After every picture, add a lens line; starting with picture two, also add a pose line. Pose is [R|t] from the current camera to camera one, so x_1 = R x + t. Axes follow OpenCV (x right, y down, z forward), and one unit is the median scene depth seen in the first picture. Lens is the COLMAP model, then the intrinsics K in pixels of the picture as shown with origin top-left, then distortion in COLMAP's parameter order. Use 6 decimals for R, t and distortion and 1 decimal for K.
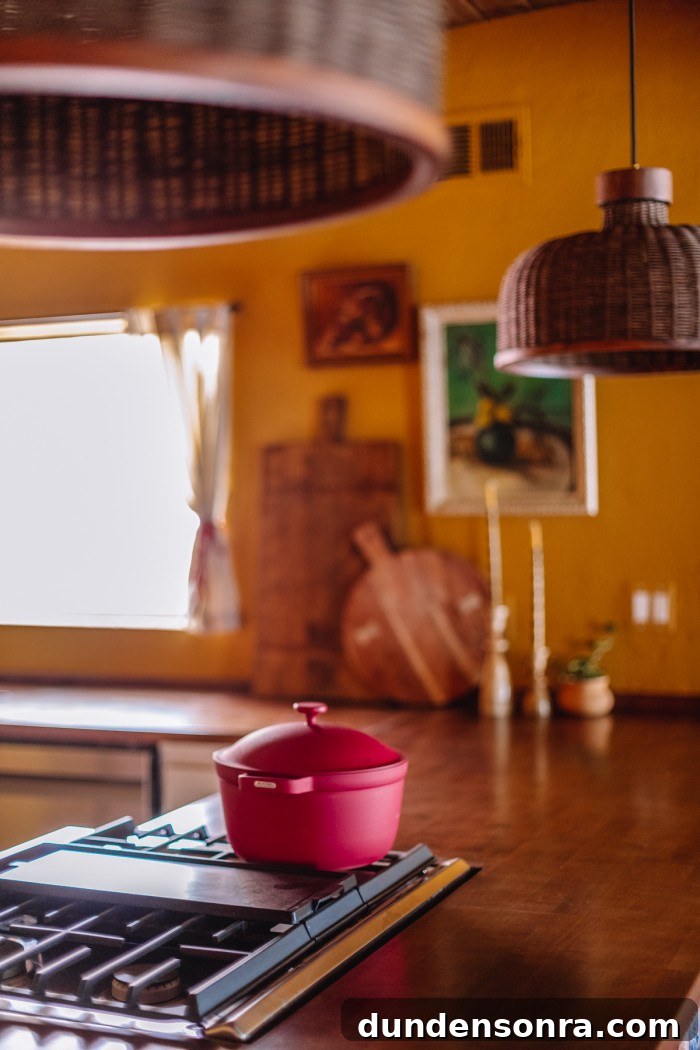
lens RADIAL K [[1539.4, 0, 350.0], [0, 1539.4, 525.0], [0, 0, 1]] dist [-0.000707, -0.034049]
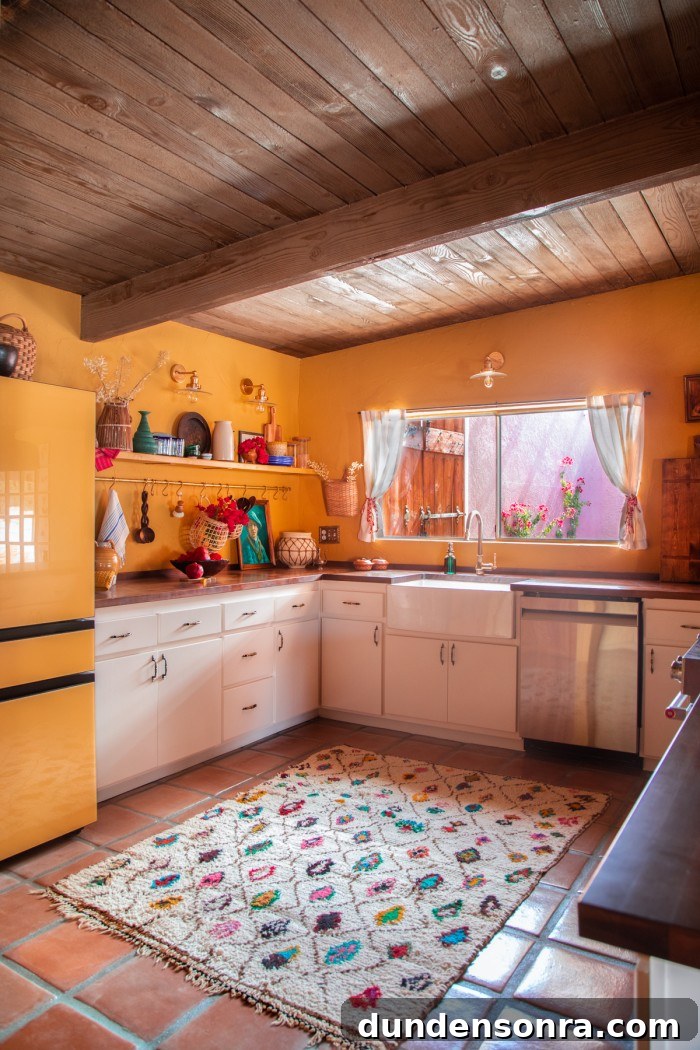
lens RADIAL K [[764.0, 0, 345.8], [0, 764.0, 502.0], [0, 0, 1]] dist [-0.128877, 0.096089]
pose [[0.986006, 0.013851, -0.166136, -0.332118], [-0.019145, 0.999357, -0.030303, 0.047442], [0.165610, 0.033059, 0.985637, -0.065715]]
